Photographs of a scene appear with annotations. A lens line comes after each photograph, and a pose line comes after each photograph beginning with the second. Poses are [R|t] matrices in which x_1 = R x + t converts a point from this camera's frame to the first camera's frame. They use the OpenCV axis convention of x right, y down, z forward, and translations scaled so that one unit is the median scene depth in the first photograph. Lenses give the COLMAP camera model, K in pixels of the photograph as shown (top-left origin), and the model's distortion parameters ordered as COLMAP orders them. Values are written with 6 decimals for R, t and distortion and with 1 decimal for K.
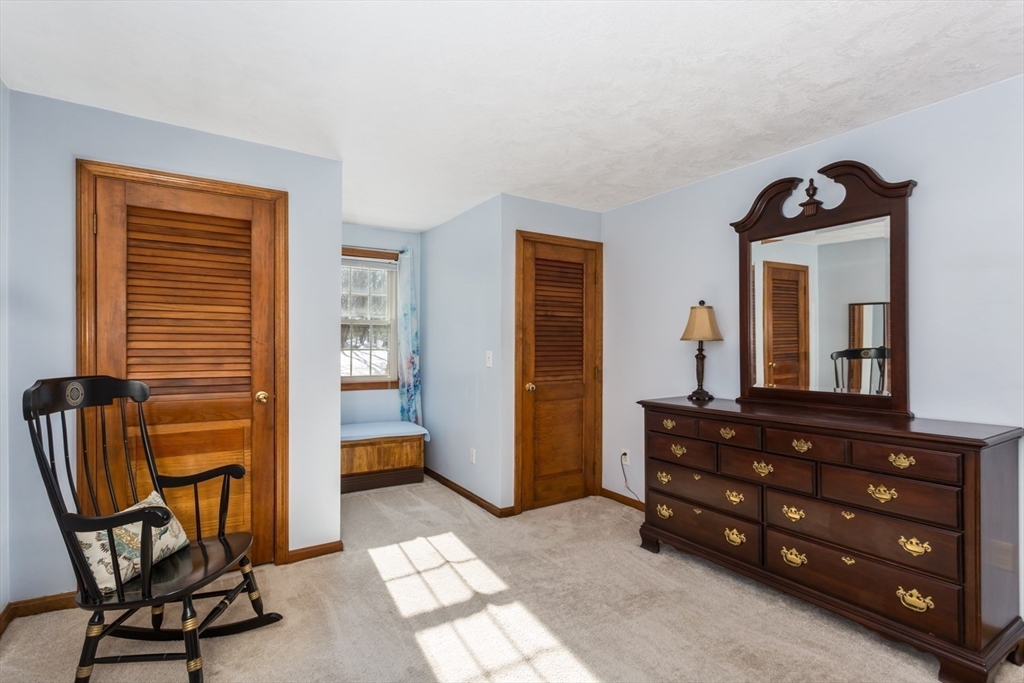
lens RADIAL K [[491.6, 0, 504.7], [0, 491.6, 342.1], [0, 0, 1]] dist [-0.001455, 0.002162]
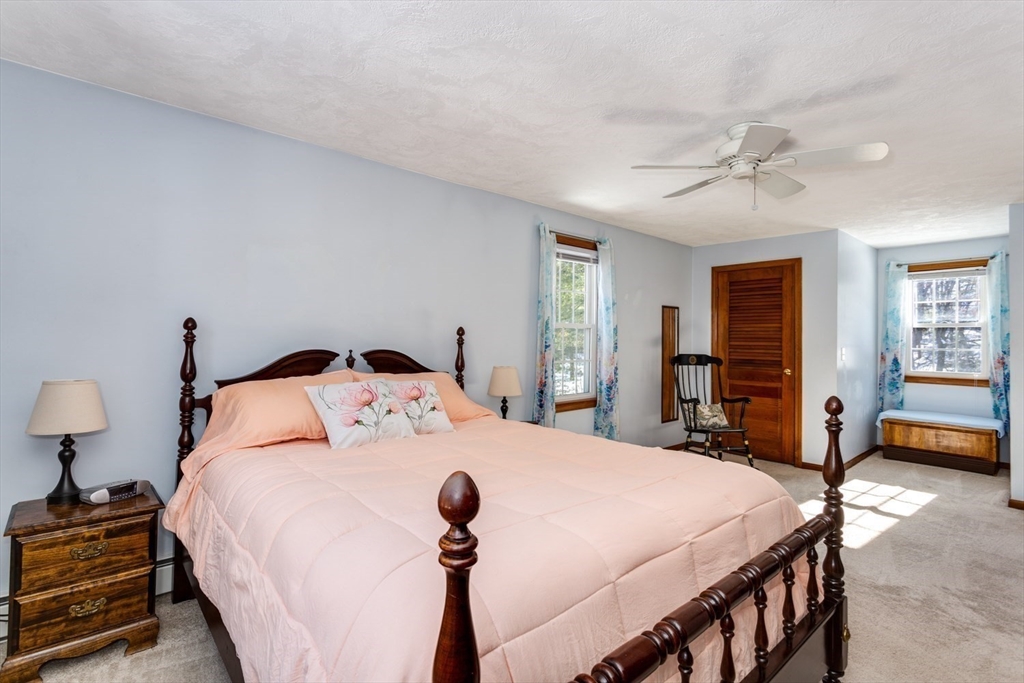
lens RADIAL K [[491.6, 0, 509.7], [0, 491.6, 339.5], [0, 0, 1]] dist [-0.001455, 0.002162]
pose [[0.177154, 0.001312, -0.984182, 0.688104], [-0.004626, 0.999989, 0.000500, -0.003528], [0.984172, 0.004465, 0.177158, -0.214168]]
